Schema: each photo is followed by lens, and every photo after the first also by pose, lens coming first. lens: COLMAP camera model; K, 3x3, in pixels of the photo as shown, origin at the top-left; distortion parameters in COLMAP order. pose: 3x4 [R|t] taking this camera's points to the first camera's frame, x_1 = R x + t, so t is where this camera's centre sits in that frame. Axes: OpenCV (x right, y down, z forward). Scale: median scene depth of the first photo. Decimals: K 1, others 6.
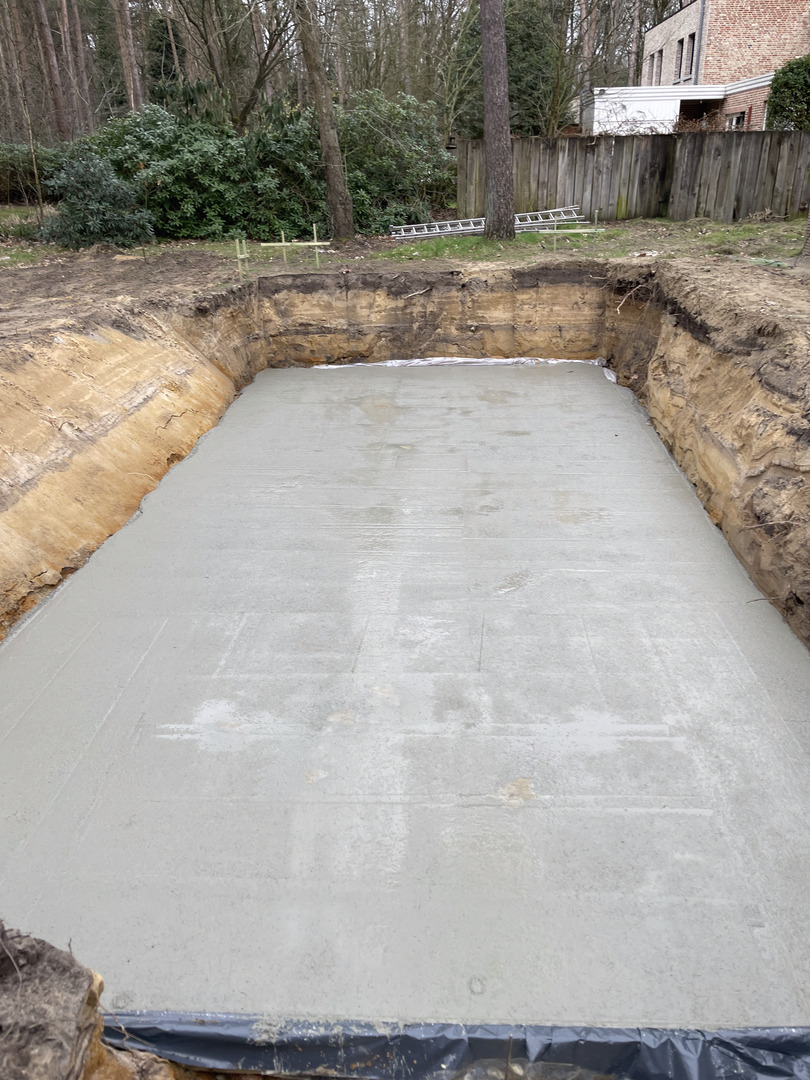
lens RADIAL K [[804.4, 0, 408.2], [0, 804.4, 544.5], [0, 0, 1]] dist [0.080784, -0.103284]
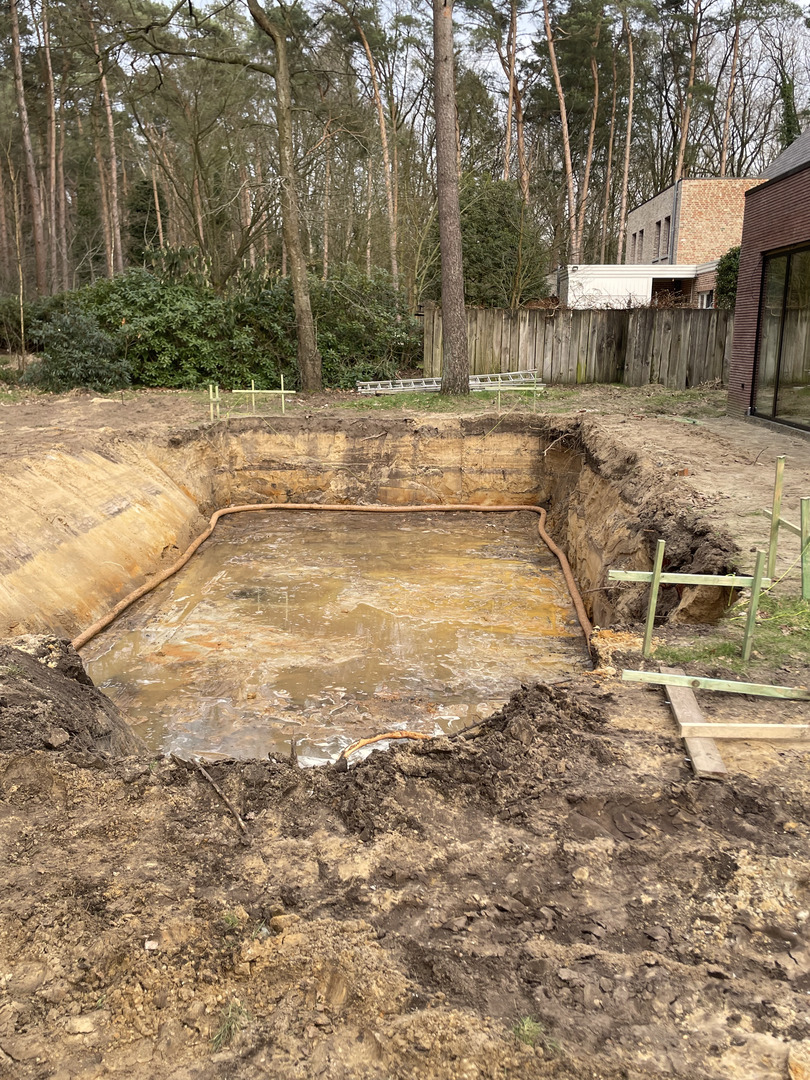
lens RADIAL K [[959.1, 0, 403.2], [0, 959.1, 549.1], [0, 0, 1]] dist [0.083204, -0.095774]
pose [[0.999534, 0.029629, 0.007285, 0.035944], [-0.027433, 0.977214, -0.210478, 0.082661], [-0.013355, 0.210180, 0.977572, -0.176593]]
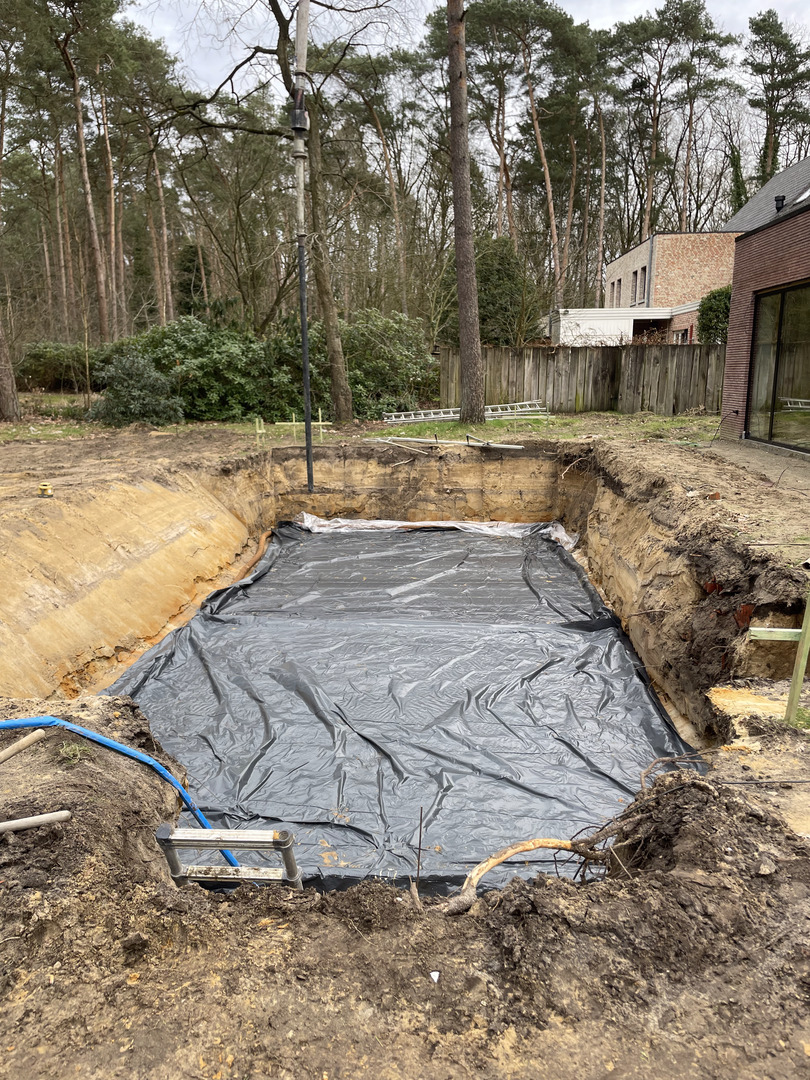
lens RADIAL K [[804.4, 0, 406.8], [0, 804.4, 546.0], [0, 0, 1]] dist [0.080784, -0.103284]
pose [[0.999863, 0.016057, 0.003914, 0.011479], [-0.014820, 0.975930, -0.217579, 0.055962], [-0.007314, 0.217492, 0.976035, -0.112984]]
